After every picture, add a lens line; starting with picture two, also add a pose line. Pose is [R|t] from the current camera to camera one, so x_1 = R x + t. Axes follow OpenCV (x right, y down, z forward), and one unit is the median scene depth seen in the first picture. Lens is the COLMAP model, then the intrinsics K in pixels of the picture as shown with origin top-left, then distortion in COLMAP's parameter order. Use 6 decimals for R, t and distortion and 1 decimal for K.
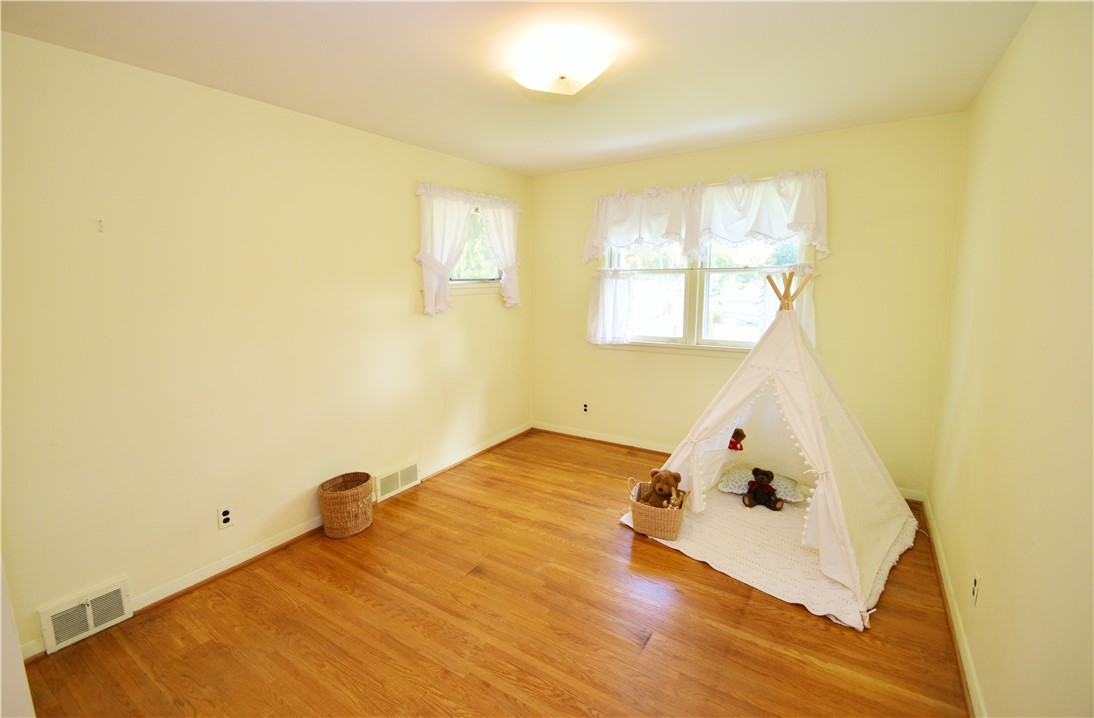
lens RADIAL K [[483.9, 0, 530.2], [0, 483.9, 355.2], [0, 0, 1]] dist [0.012056, -0.000249]
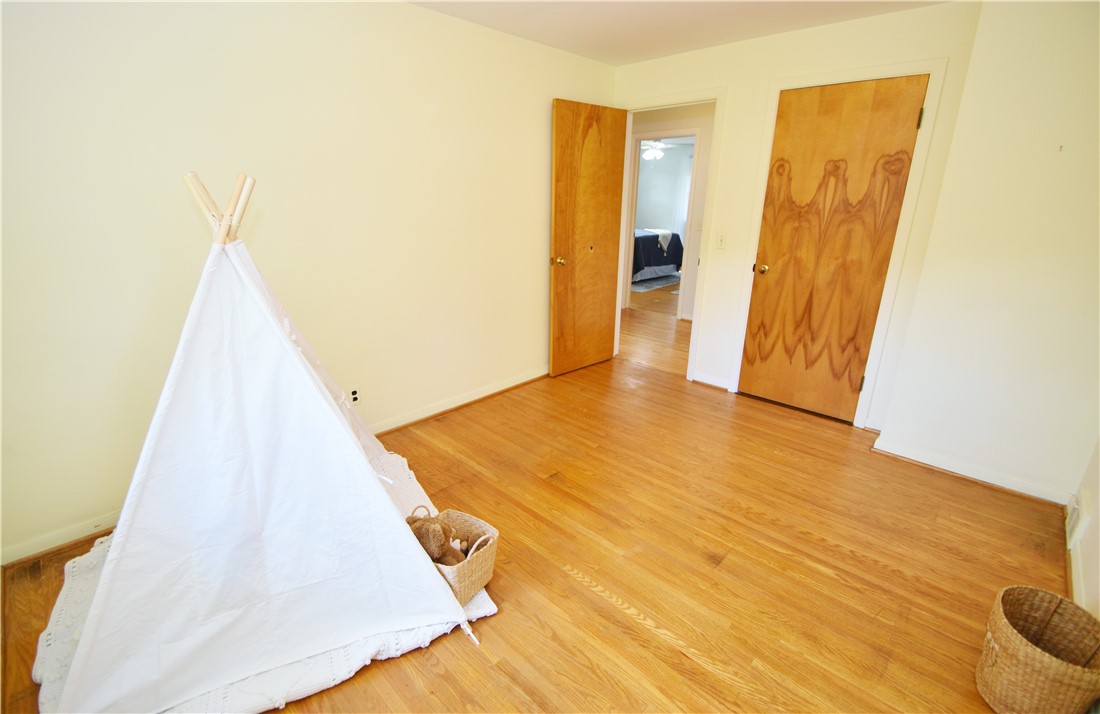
lens RADIAL K [[497.1, 0, 531.5], [0, 497.1, 352.7], [0, 0, 1]] dist [0.022616, -0.024801]
pose [[-0.984660, -0.049017, 0.167455, 0.087216], [0.030511, 0.896568, 0.441853, -0.302184], [-0.171793, 0.440185, -0.881320, 2.036759]]
